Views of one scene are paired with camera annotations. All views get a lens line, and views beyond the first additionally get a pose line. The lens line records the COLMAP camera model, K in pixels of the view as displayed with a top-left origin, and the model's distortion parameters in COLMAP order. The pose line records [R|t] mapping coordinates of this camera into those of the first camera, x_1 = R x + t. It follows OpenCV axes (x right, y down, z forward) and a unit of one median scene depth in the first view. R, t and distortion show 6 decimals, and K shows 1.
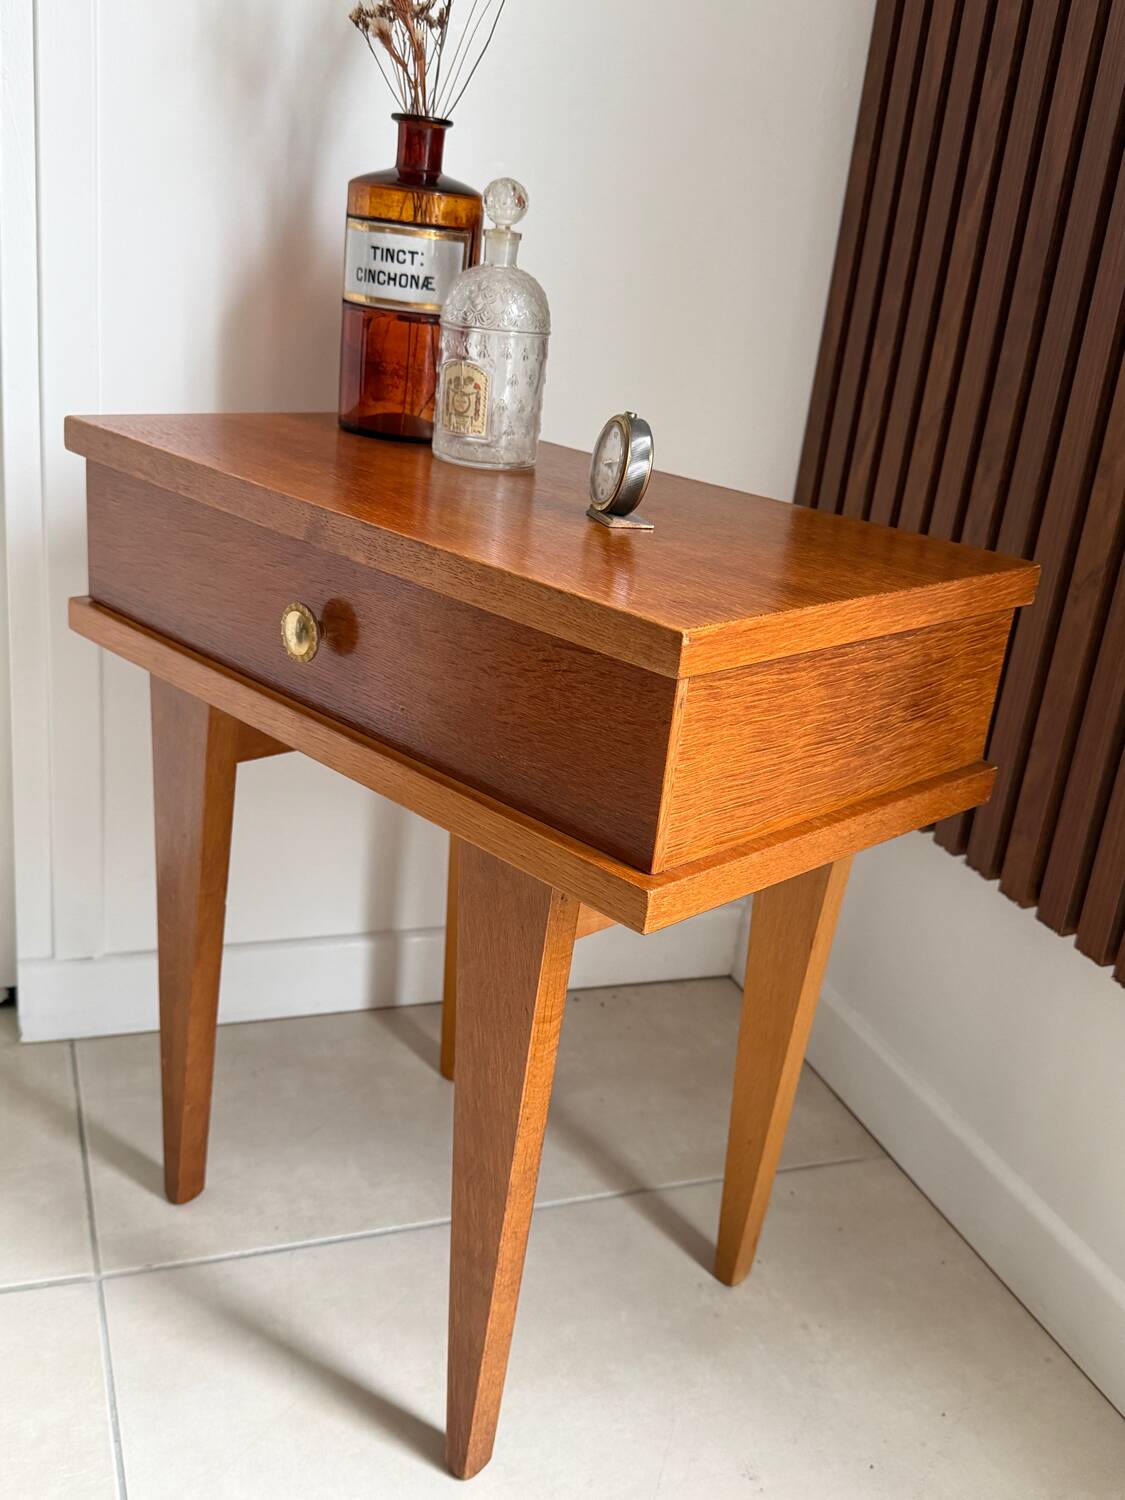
lens RADIAL K [[1472.9, 0, 565.1], [0, 1472.9, 750.3], [0, 0, 1]] dist [0.028179, -0.016467]
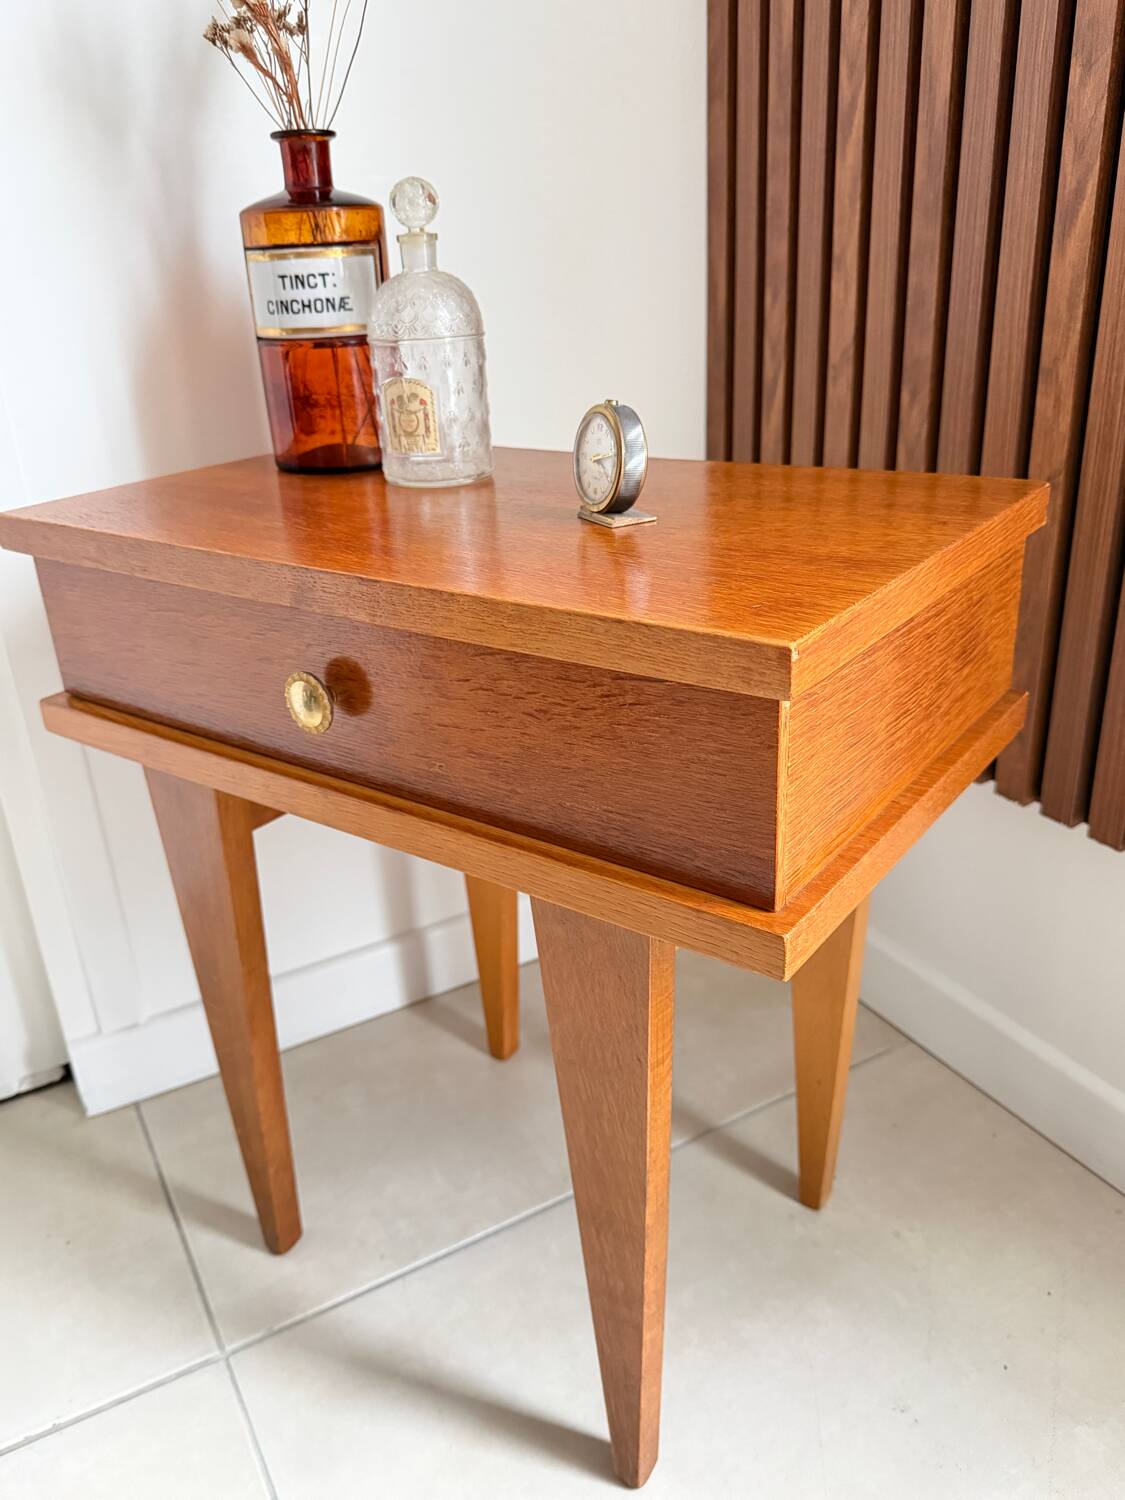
lens RADIAL K [[1189.5, 0, 565.3], [0, 1189.5, 748.3], [0, 0, 1]] dist [-0.015352, 0.011635]
pose [[0.976535, -0.201099, 0.077065, -0.070506], [0.195885, 0.978112, 0.070179, -0.061152], [-0.089491, -0.053436, 0.994553, 0.208648]]
